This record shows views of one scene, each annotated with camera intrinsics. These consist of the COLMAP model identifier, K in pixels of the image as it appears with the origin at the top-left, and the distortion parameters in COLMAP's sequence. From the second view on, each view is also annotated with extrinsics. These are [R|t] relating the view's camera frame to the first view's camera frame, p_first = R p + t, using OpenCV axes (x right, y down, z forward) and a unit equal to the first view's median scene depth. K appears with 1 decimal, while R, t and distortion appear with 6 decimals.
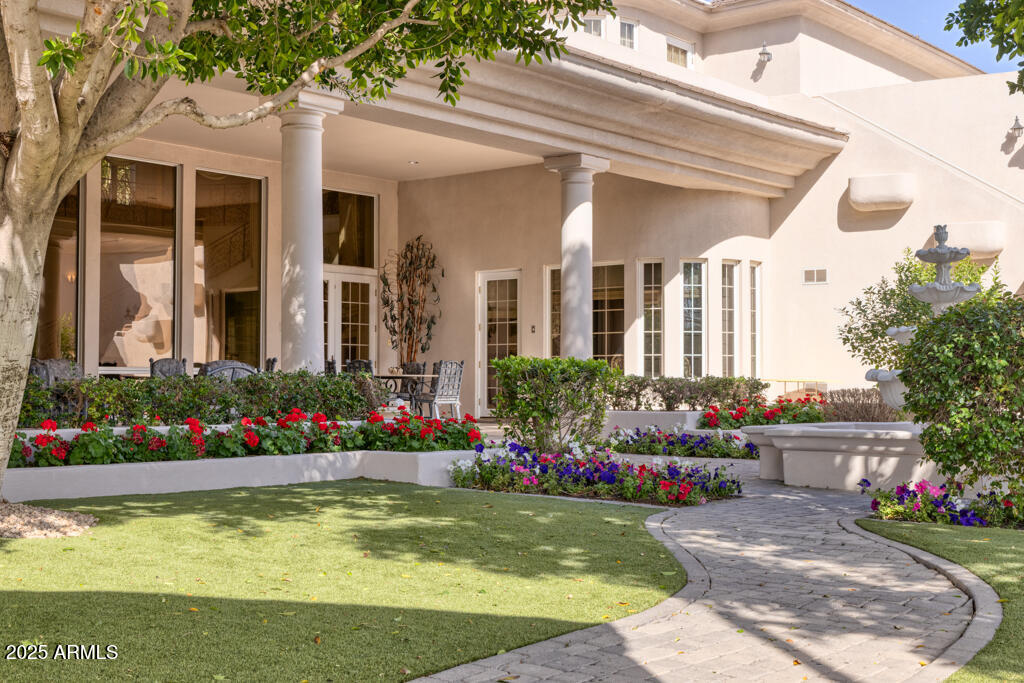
lens RADIAL K [[1319.0, 0, 512.0], [0, 1319.0, 341.5], [0, 0, 1]] dist [0.000012, 0.023958]
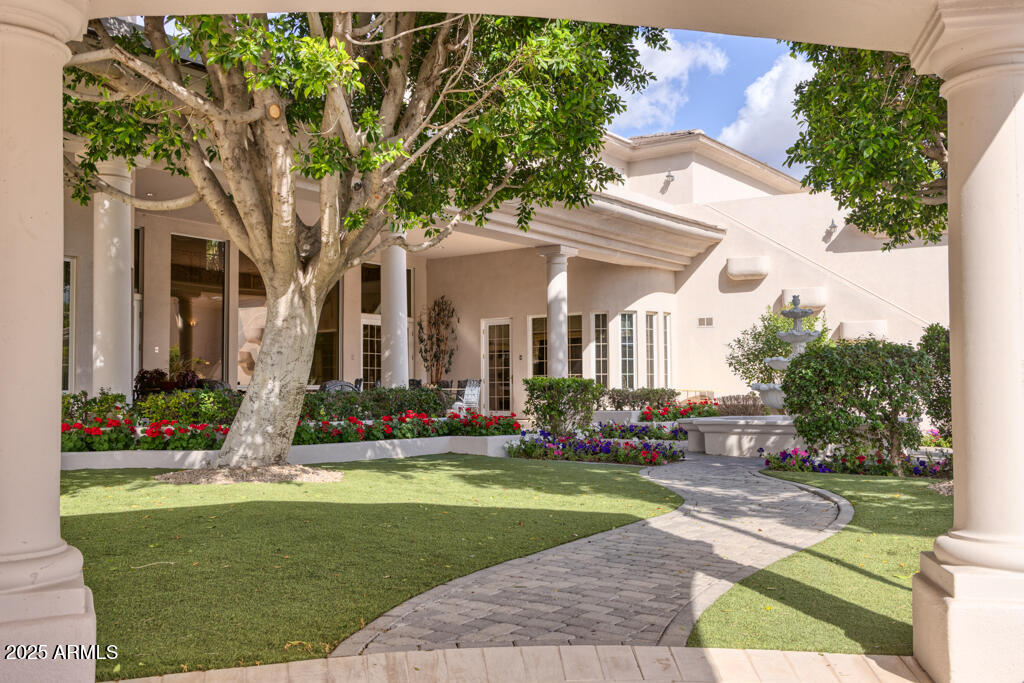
lens RADIAL K [[975.9, 0, 512.0], [0, 975.9, 341.5], [0, 0, 1]] dist [-0.005514, -0.003908]
pose [[0.998203, -0.005547, 0.059672, -0.073840], [0.006820, 0.999753, -0.021157, -0.005164], [-0.059540, 0.021526, 0.997994, -0.140186]]
